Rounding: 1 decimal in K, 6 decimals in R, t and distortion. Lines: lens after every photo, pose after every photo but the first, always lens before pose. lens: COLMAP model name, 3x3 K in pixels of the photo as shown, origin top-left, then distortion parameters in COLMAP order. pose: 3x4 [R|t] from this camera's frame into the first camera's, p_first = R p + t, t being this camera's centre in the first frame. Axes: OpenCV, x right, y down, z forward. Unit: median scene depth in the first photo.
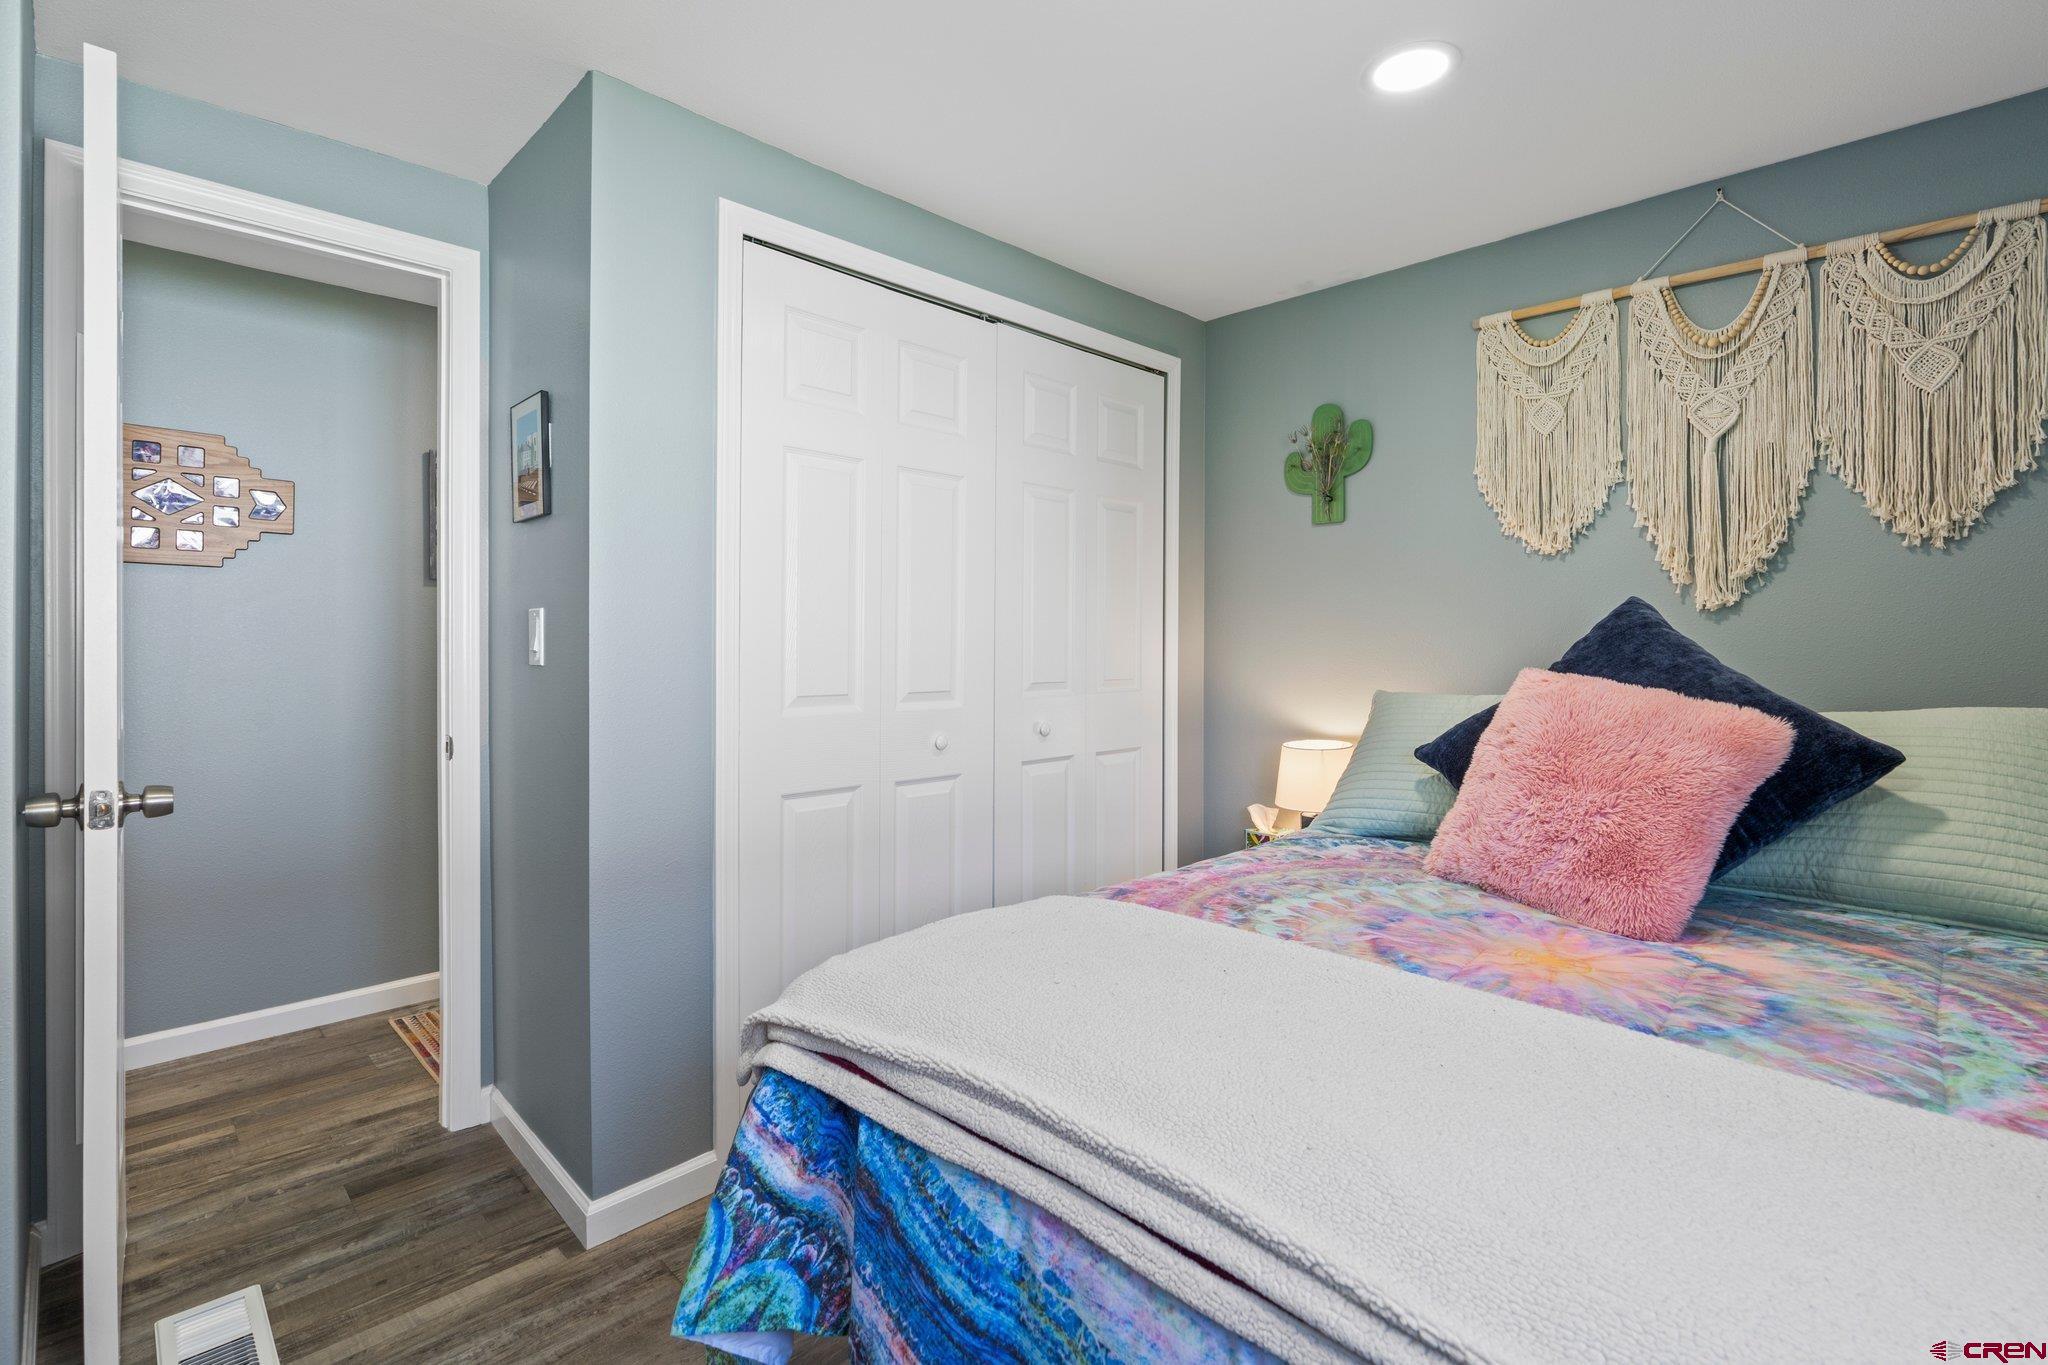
lens RADIAL K [[937.6, 0, 1052.1], [0, 937.6, 654.7], [0, 0, 1]] dist [-0.013084, 0.007678]
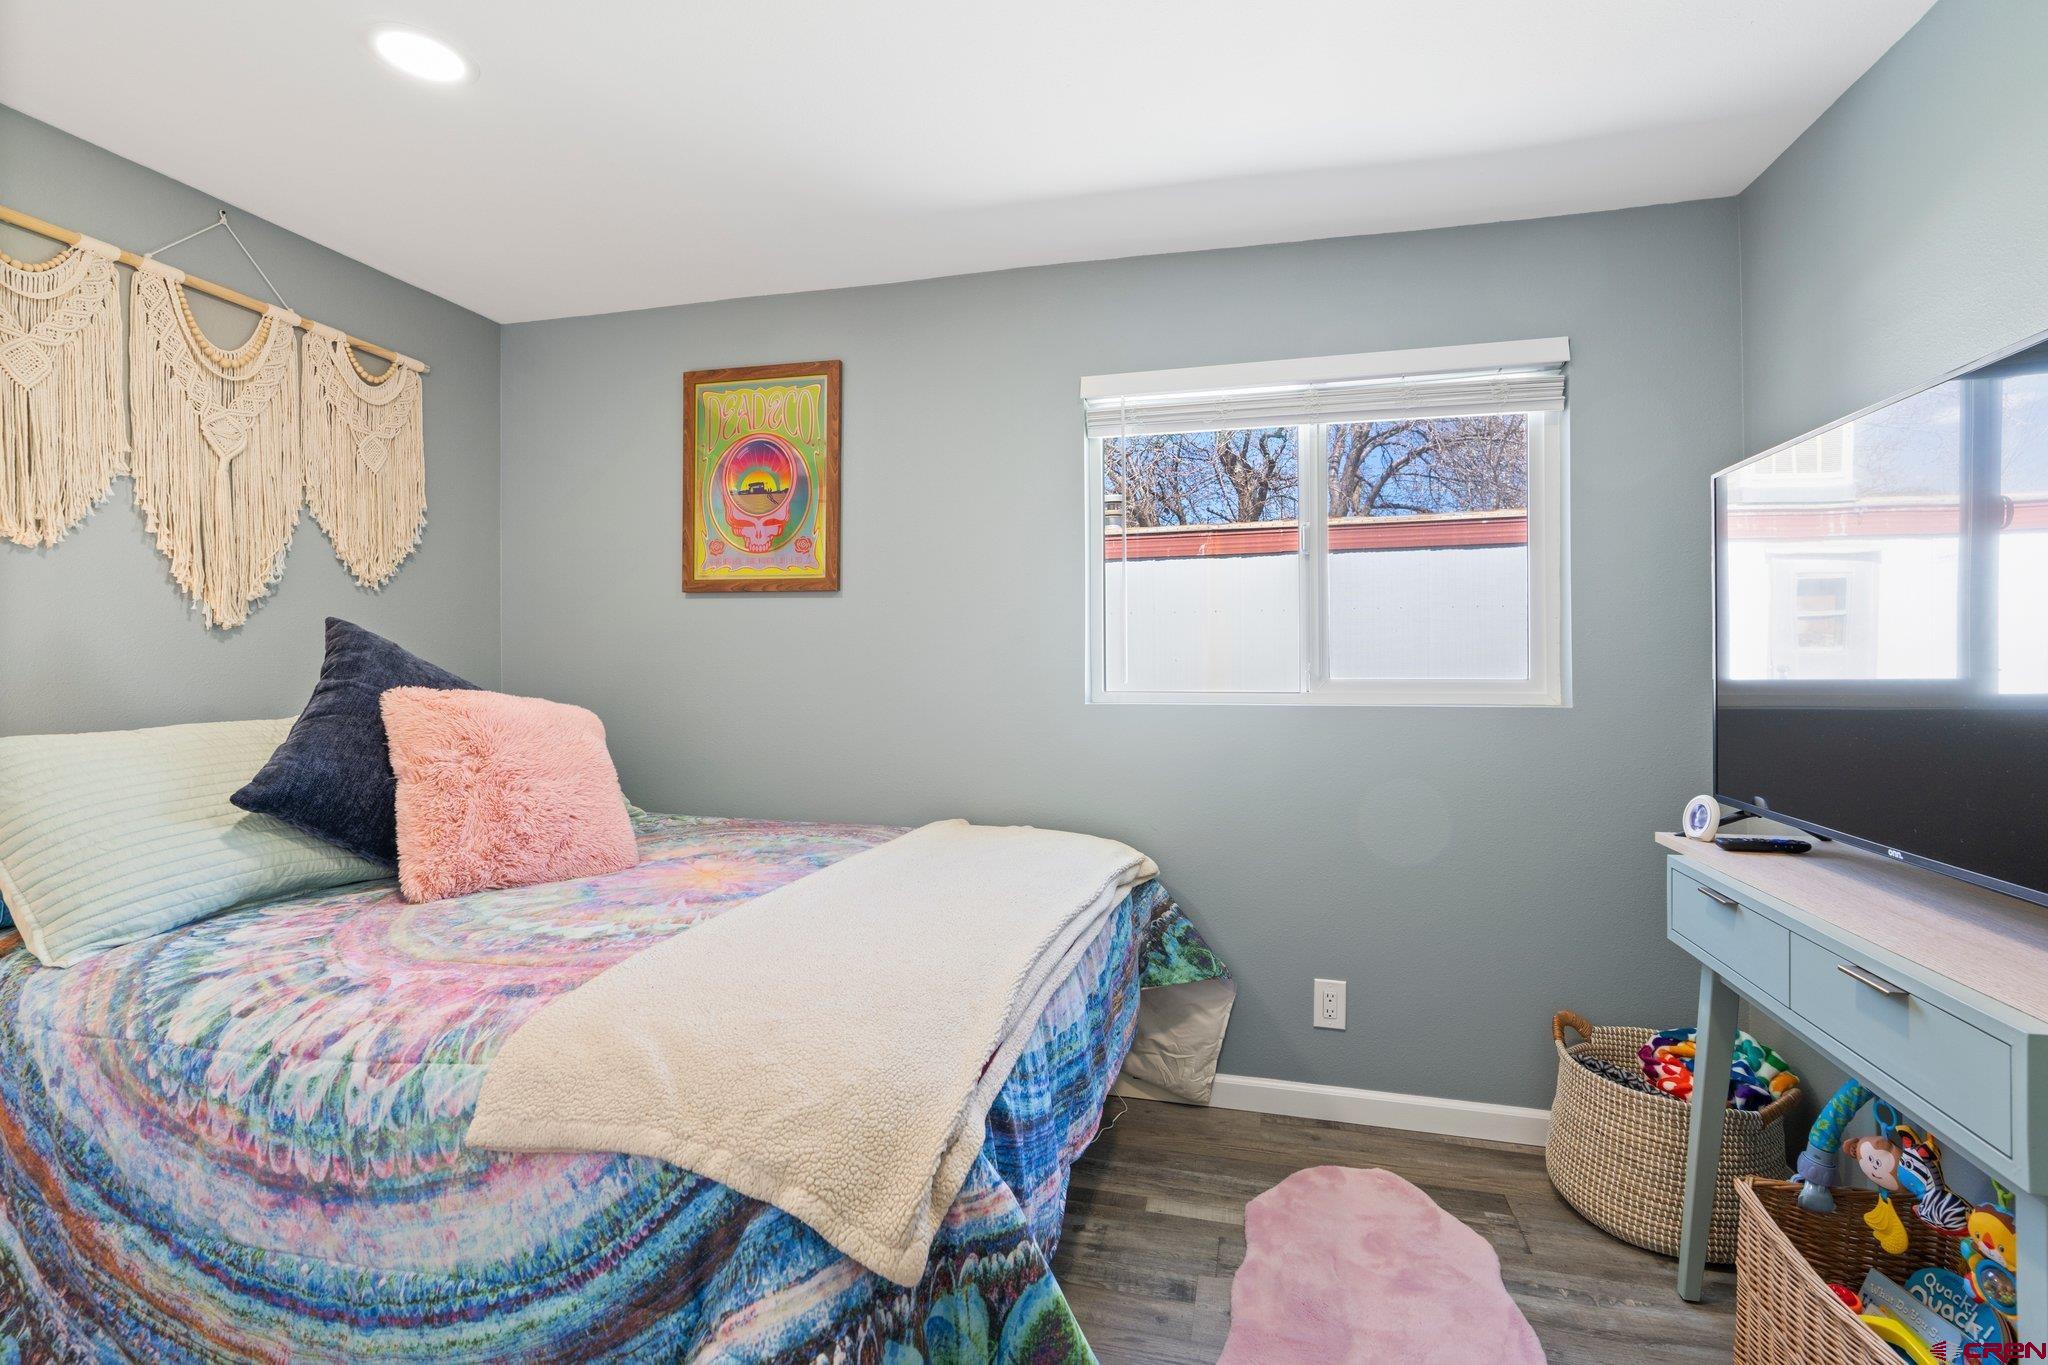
lens RADIAL K [[937.6, 0, 1052.1], [0, 937.6, 654.7], [0, 0, 1]] dist [-0.013084, 0.007678]
pose [[-0.518487, -0.001990, 0.855083, -0.613897], [0.006317, 0.999961, 0.006157, -0.020828], [-0.855062, 0.008594, -0.518454, 0.762971]]
